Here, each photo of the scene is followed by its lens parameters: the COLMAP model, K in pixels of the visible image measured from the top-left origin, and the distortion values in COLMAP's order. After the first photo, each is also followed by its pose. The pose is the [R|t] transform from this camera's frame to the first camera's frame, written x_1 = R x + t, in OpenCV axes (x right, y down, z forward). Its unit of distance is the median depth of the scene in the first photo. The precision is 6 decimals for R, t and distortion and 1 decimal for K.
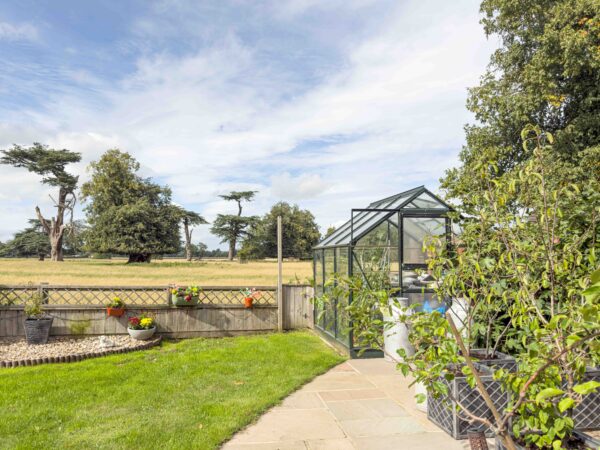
lens RADIAL K [[439.8, 0, 281.9], [0, 439.8, 257.9], [0, 0, 1]] dist [-0.049691, 0.004175]
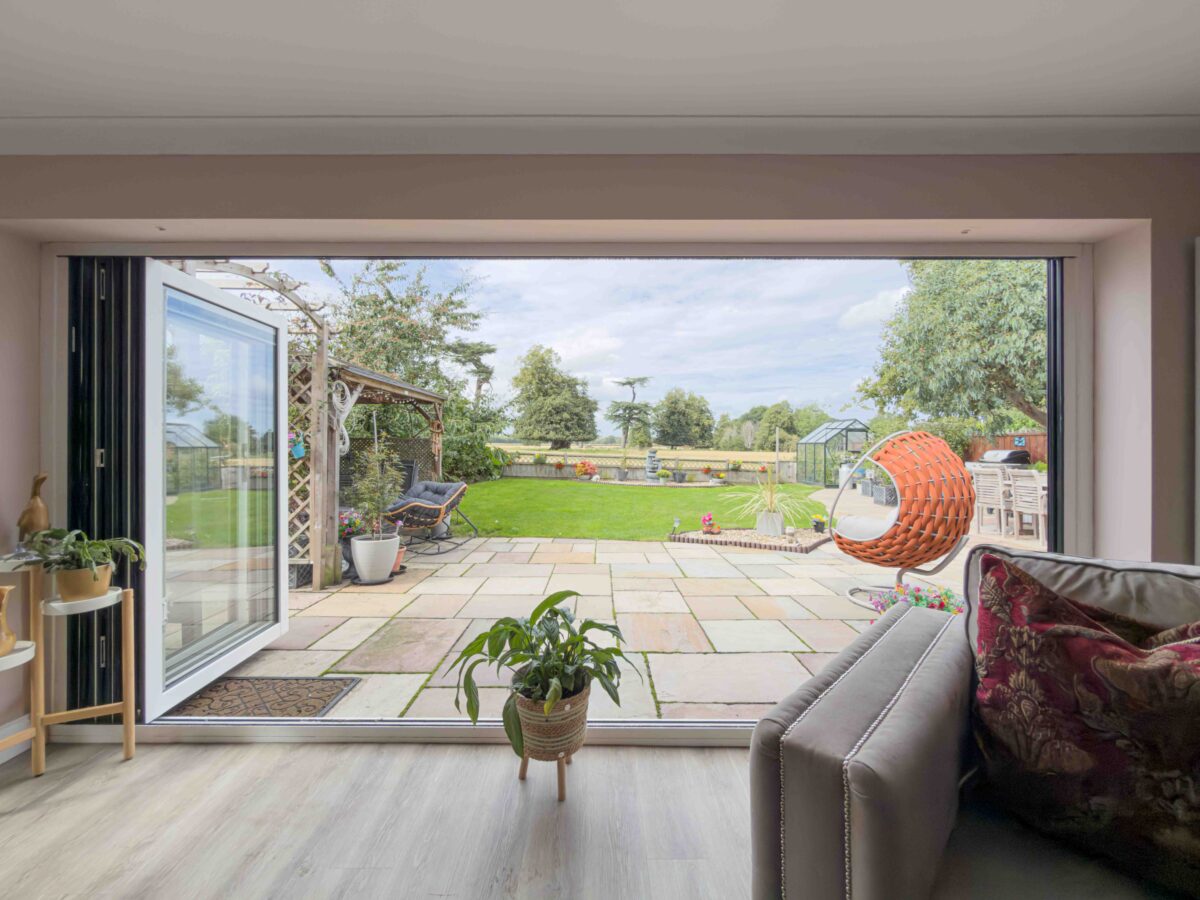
lens RADIAL K [[485.8, 0, 599.9], [0, 485.8, 445.1], [0, 0, 1]] dist [-0.000496, 0.000180]
pose [[0.992145, 0.012394, -0.124480, -0.066853], [-0.012385, 0.999923, 0.000840, -0.000420], [0.124480, 0.000708, 0.992222, -0.164583]]
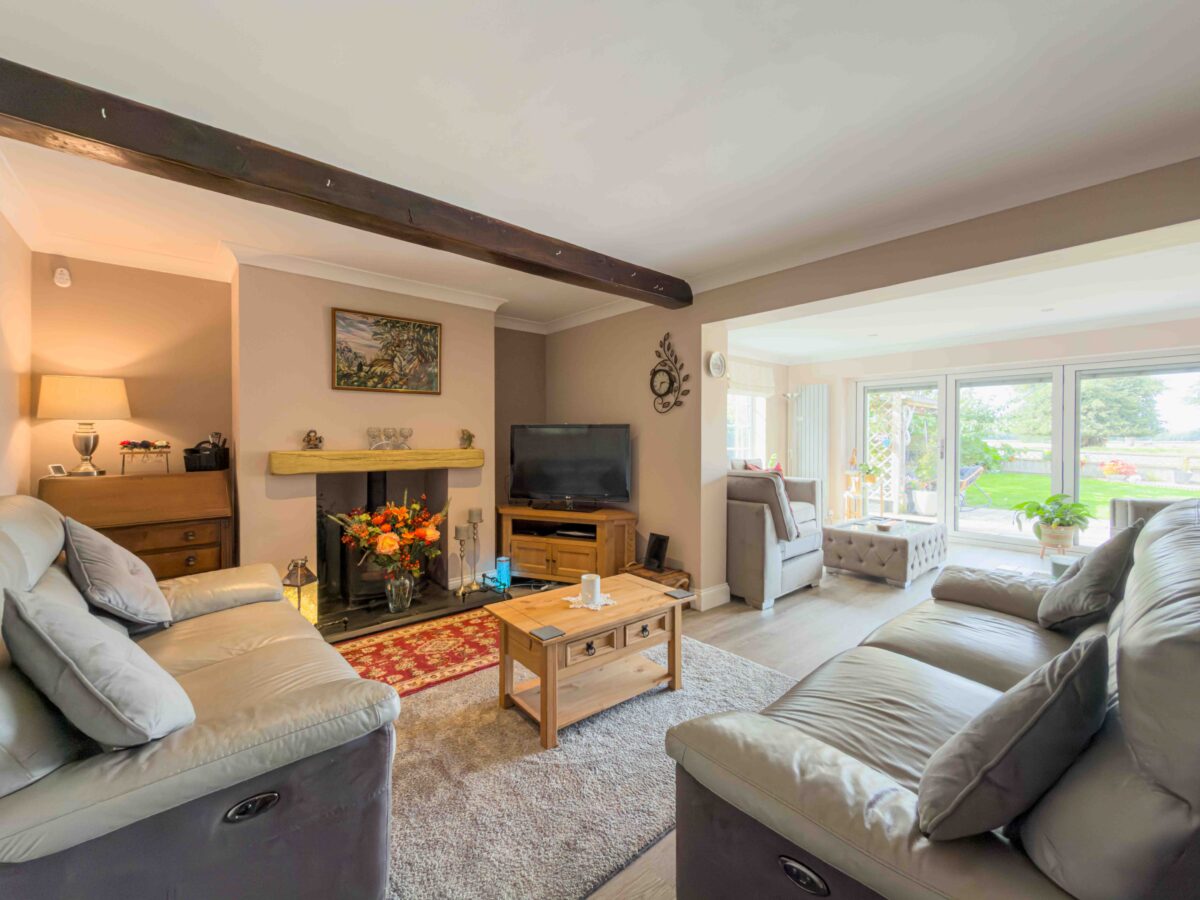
lens RADIAL K [[485.8, 0, 599.9], [0, 485.8, 445.1], [0, 0, 1]] dist [-0.000496, 0.000180]
pose [[0.543894, 0.020221, -0.838910, -0.047300], [-0.009936, 0.999795, 0.017657, 0.000001], [0.839095, -0.001268, 0.543984, -0.242055]]
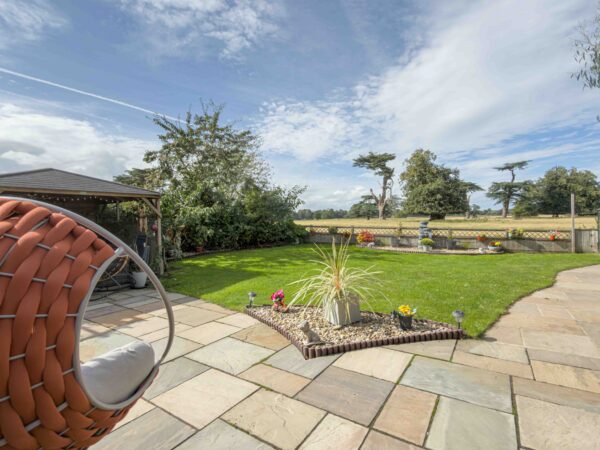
lens RADIAL K [[295.2, 0, 300.0], [0, 295.2, 225.0], [0, 0, 1]] dist [0.002140, 0.000163]
pose [[0.756742, -0.003343, -0.653705, -0.007972], [0.020649, 0.999610, 0.018791, -0.000801], [0.653387, -0.027719, 0.756516, -0.097517]]
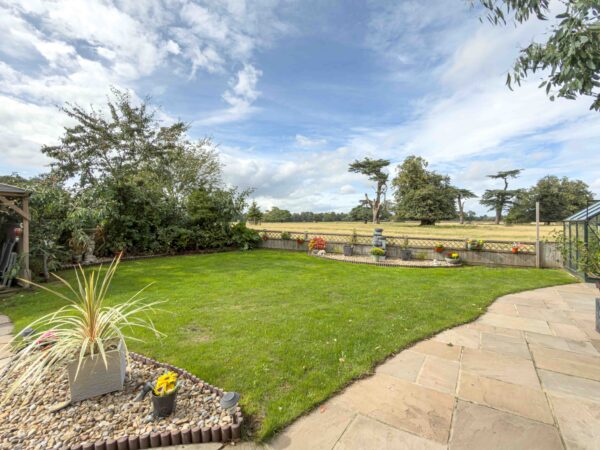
lens RADIAL K [[280.7, 0, 300.0], [0, 280.7, 225.0], [0, 0, 1]] dist [-0.000240, 0.000235]
pose [[0.747183, 0.008860, -0.664559, 0.003742], [-0.000745, 0.999922, 0.012493, -0.002079], [0.664618, -0.008839, 0.747131, -0.057042]]
